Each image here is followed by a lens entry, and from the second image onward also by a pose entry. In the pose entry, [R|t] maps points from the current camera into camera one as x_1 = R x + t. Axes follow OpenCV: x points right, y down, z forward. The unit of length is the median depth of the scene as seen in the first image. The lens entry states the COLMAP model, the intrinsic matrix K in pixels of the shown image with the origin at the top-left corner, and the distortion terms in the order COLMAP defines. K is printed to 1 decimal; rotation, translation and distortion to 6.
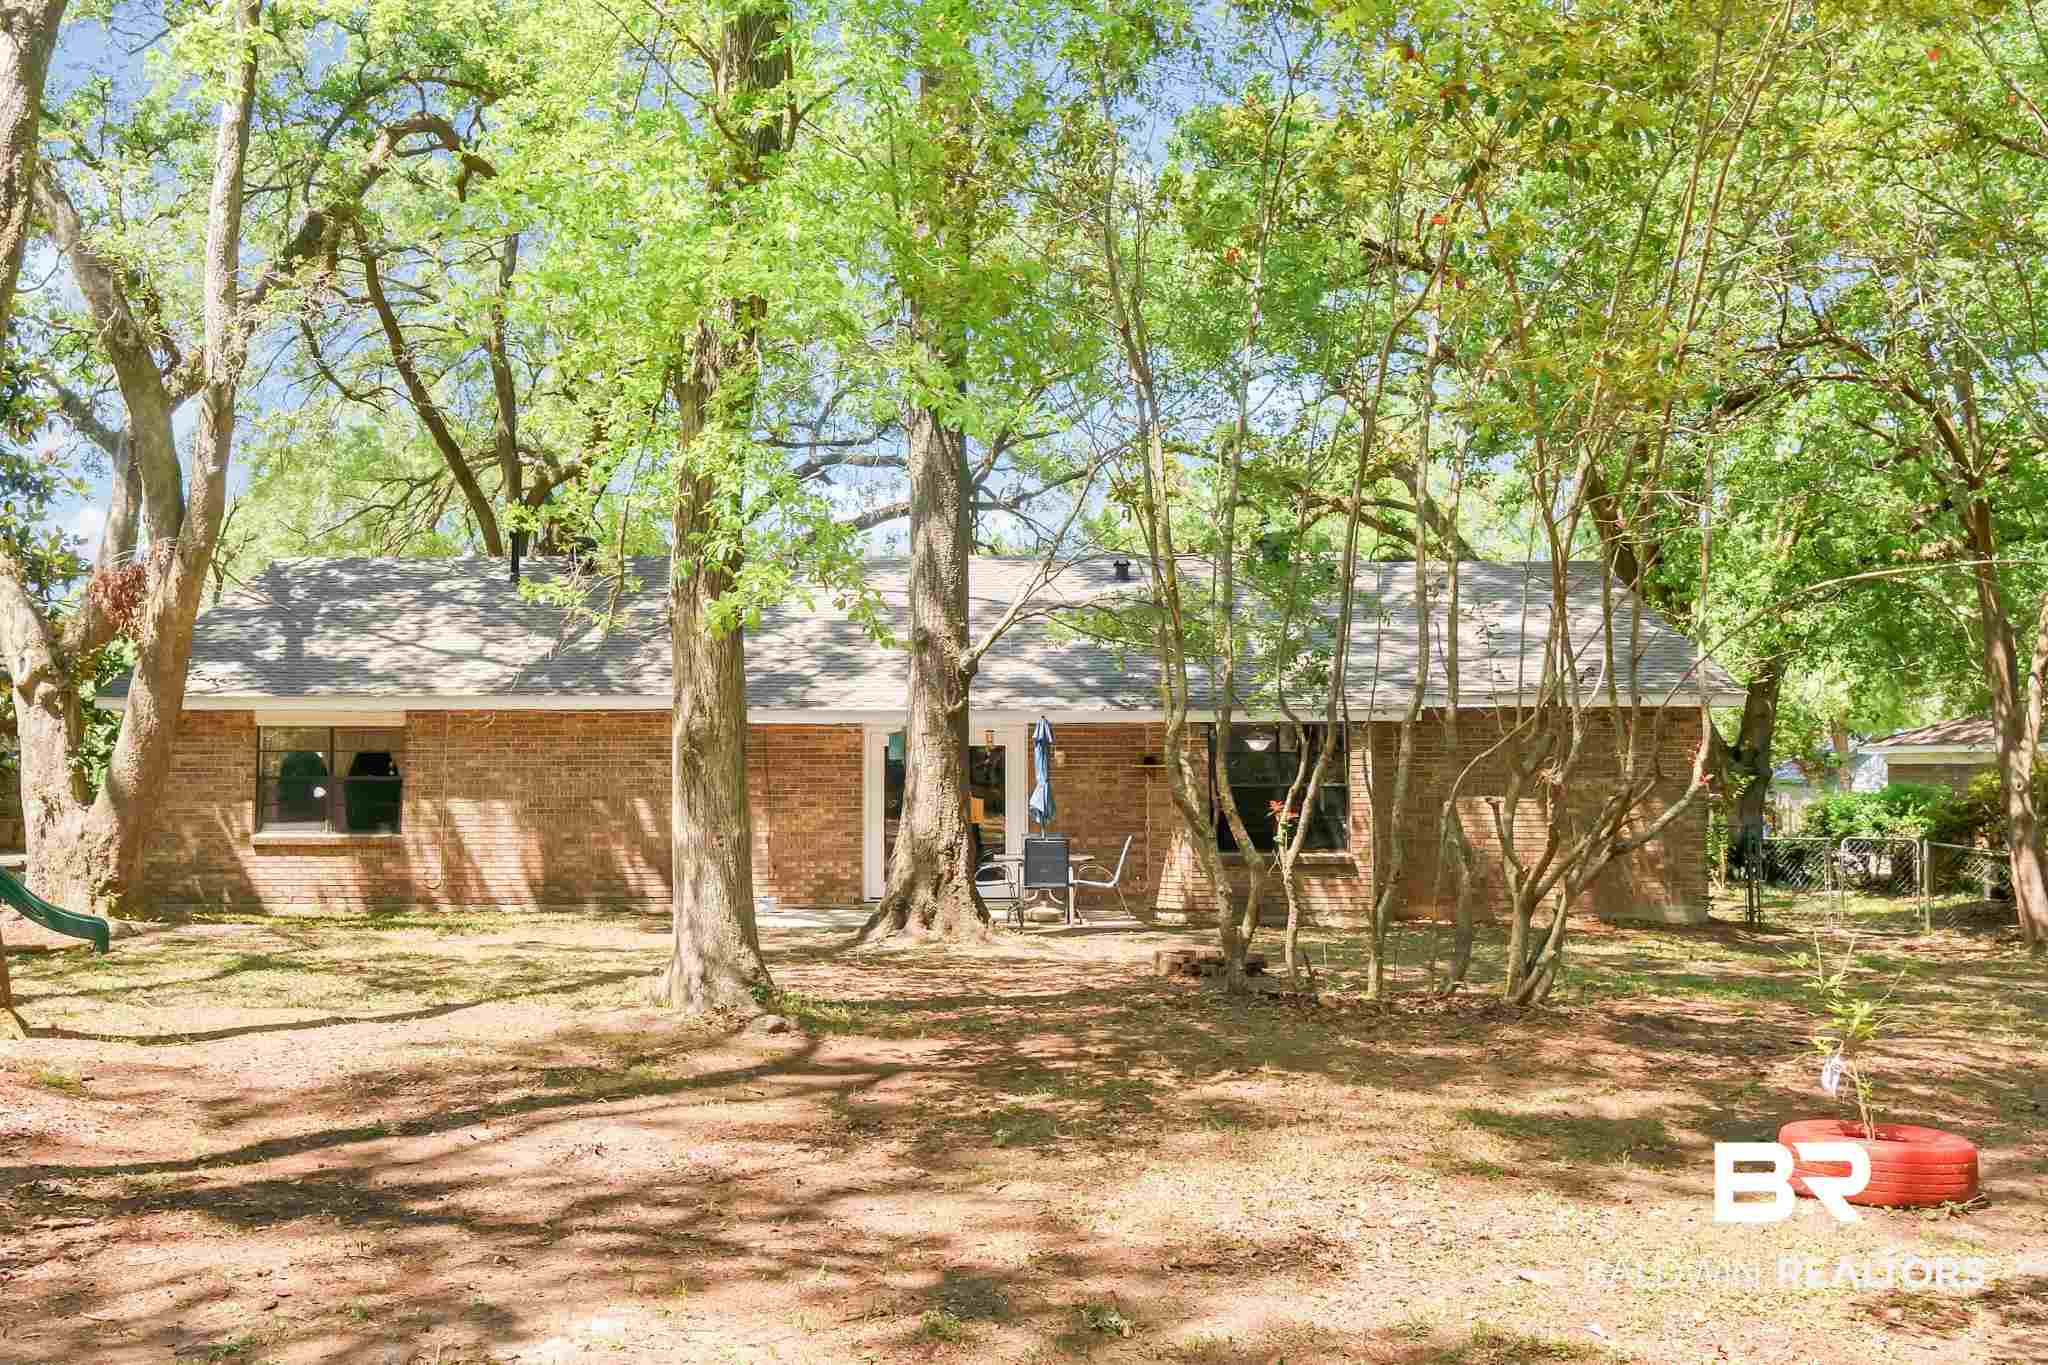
lens RADIAL K [[1756.3, 0, 931.6], [0, 1756.3, 673.5], [0, 0, 1]] dist [0.045531, -0.002548]
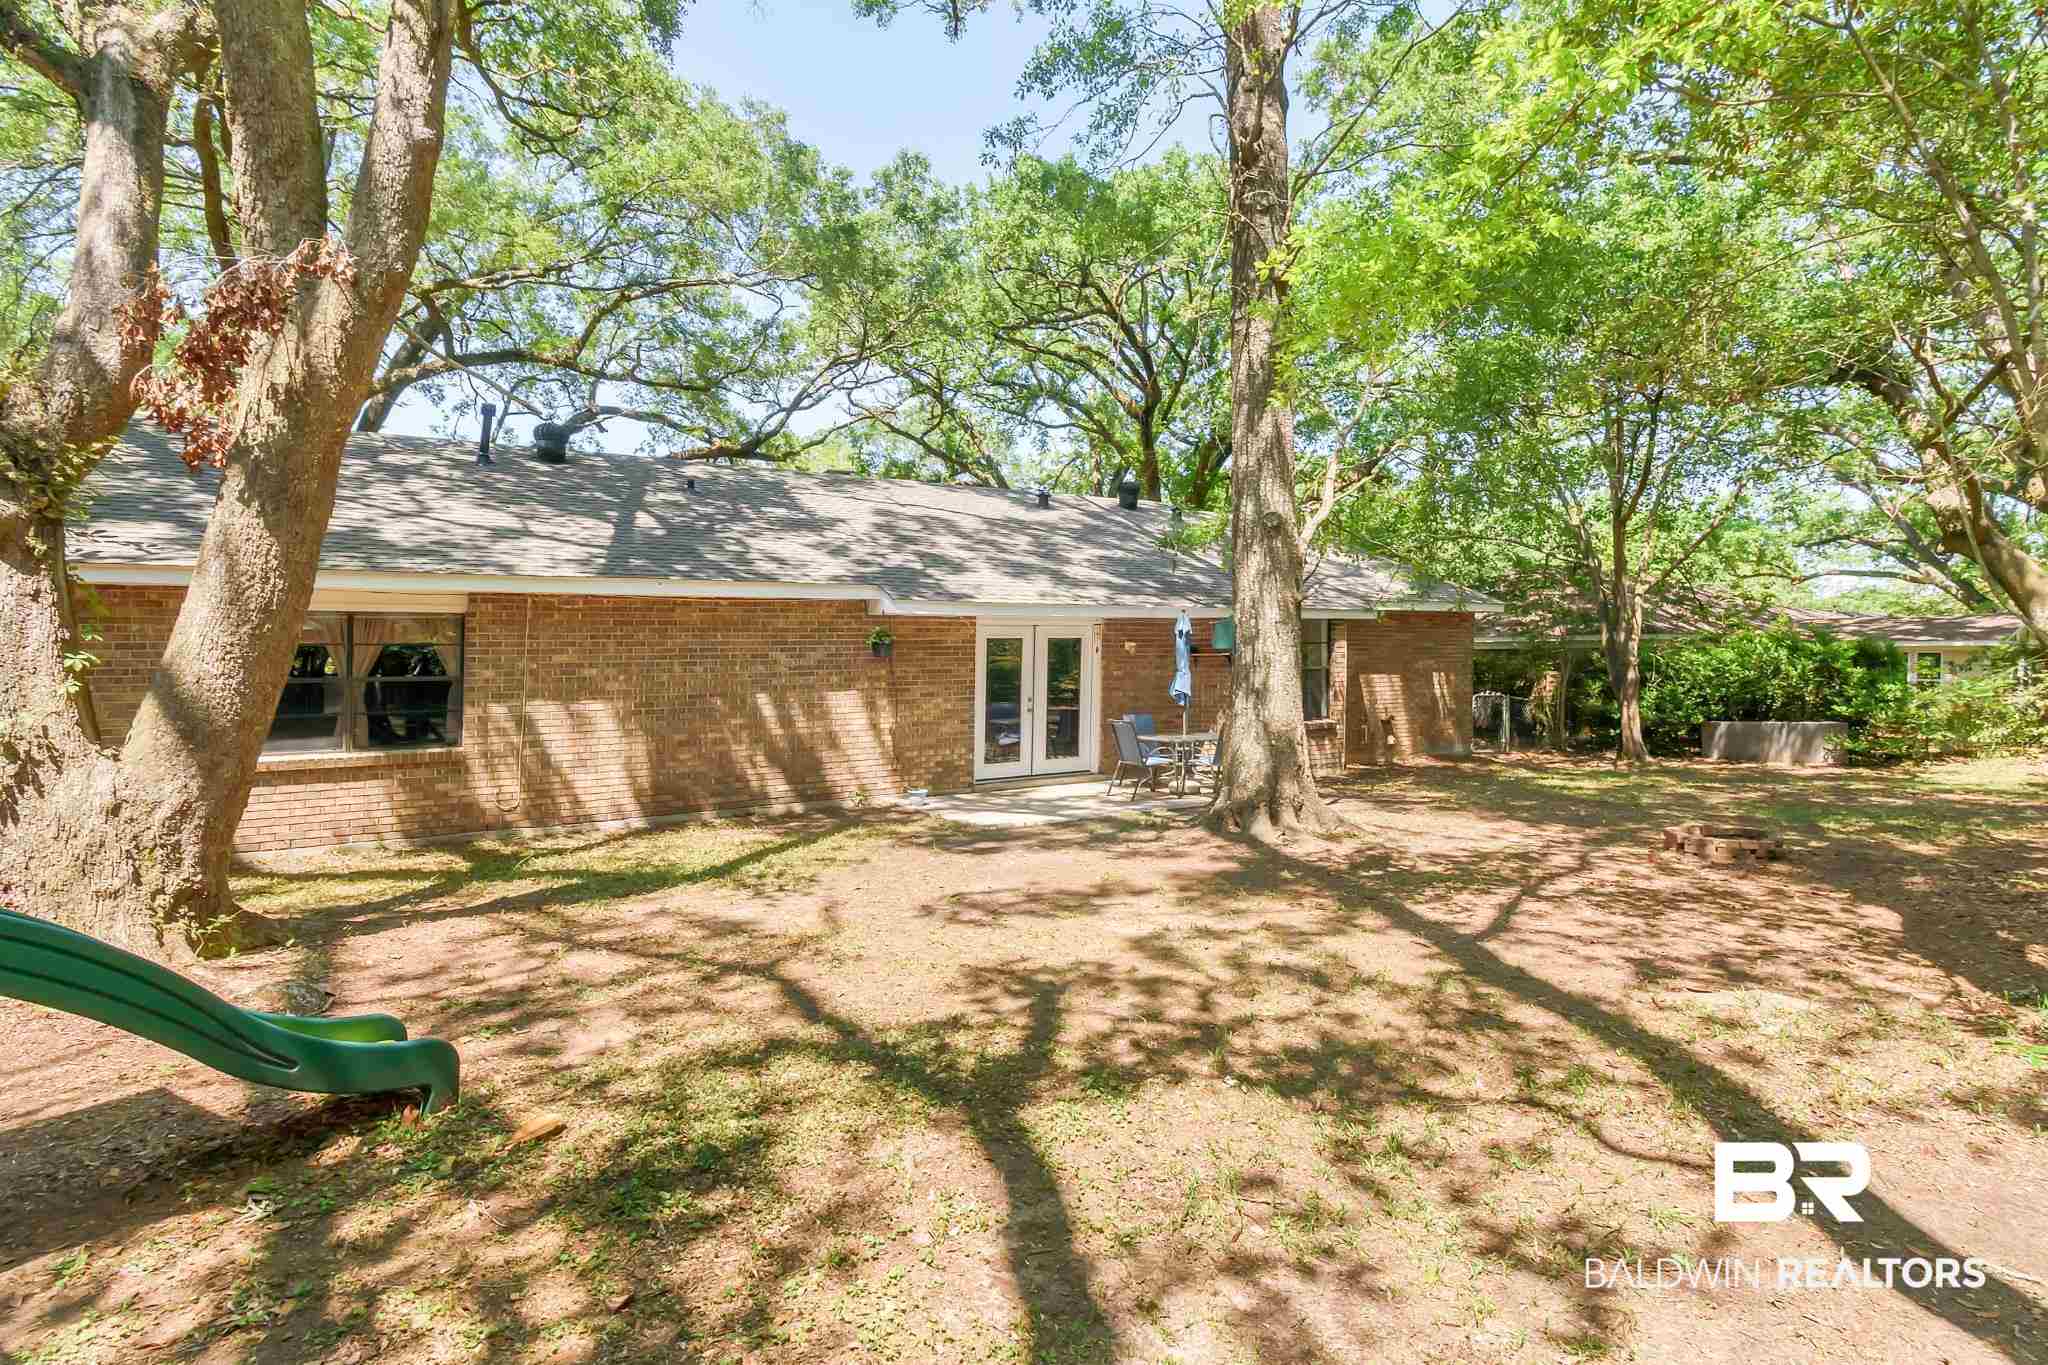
lens RADIAL K [[941.3, 0, 1018.7], [0, 941.3, 646.5], [0, 0, 1]] dist [0.001905, 0.000065]
pose [[0.836656, -0.005809, 0.547698, -0.325676], [-0.017536, 0.999147, 0.037384, 0.024789], [-0.547448, -0.040882, 0.835840, 0.508156]]
